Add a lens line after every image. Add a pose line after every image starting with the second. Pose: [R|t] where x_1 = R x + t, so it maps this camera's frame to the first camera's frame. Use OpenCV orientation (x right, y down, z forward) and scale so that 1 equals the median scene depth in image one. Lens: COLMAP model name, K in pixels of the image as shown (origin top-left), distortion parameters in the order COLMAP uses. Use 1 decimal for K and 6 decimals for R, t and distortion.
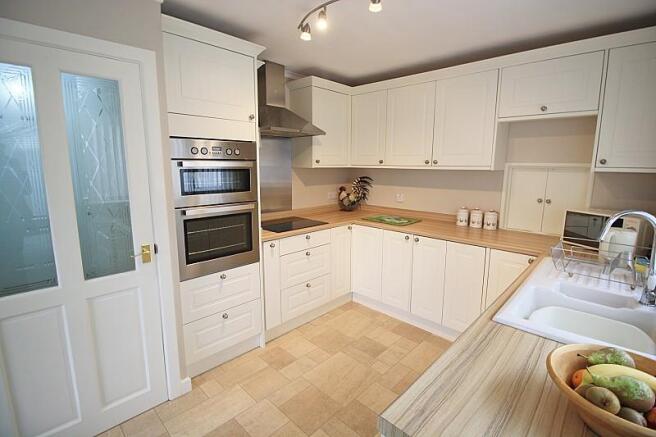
lens RADIAL K [[306.9, 0, 333.2], [0, 306.9, 212.1], [0, 0, 1]] dist [-0.004168, -0.001427]
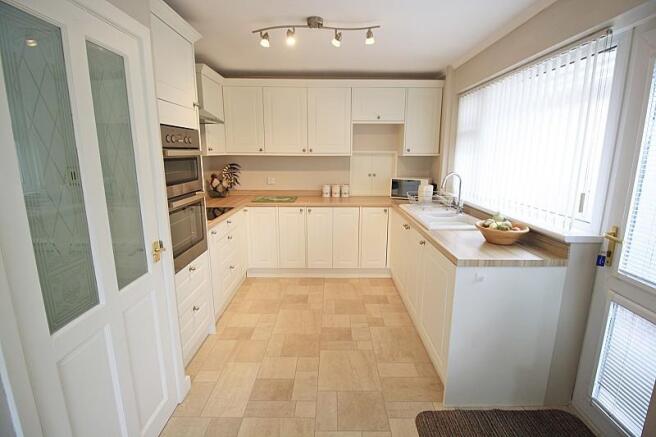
lens RADIAL K [[306.9, 0, 333.2], [0, 306.9, 212.1], [0, 0, 1]] dist [-0.004168, -0.001427]
pose [[0.720327, -0.135986, 0.680174, -0.546358], [0.107090, 0.990640, 0.084644, -0.001896], [-0.685317, 0.011868, 0.728148, -0.018212]]
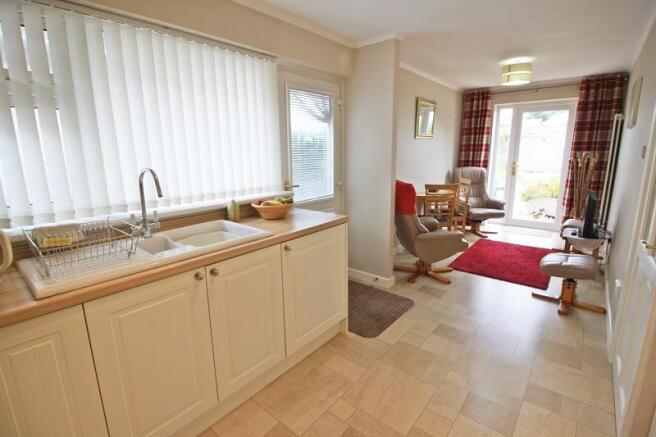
lens RADIAL K [[309.7, 0, 331.5], [0, 309.7, 212.7], [0, 0, 1]] dist [0.001024, -0.017645]
pose [[-0.997618, 0.016825, -0.066902, 0.142438], [-0.007335, 0.938435, 0.345379, -0.127886], [0.068594, 0.345047, -0.936076, 1.039312]]
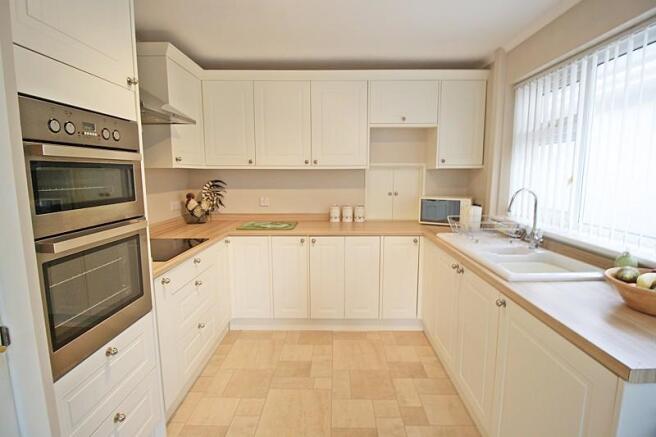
lens RADIAL K [[309.7, 0, 331.5], [0, 309.7, 212.7], [0, 0, 1]] dist [0.001024, -0.017645]
pose [[0.733505, -0.093696, 0.673195, -0.339284], [0.110902, 0.993678, 0.017464, -0.009632], [-0.670575, 0.061849, 0.739259, 0.232225]]
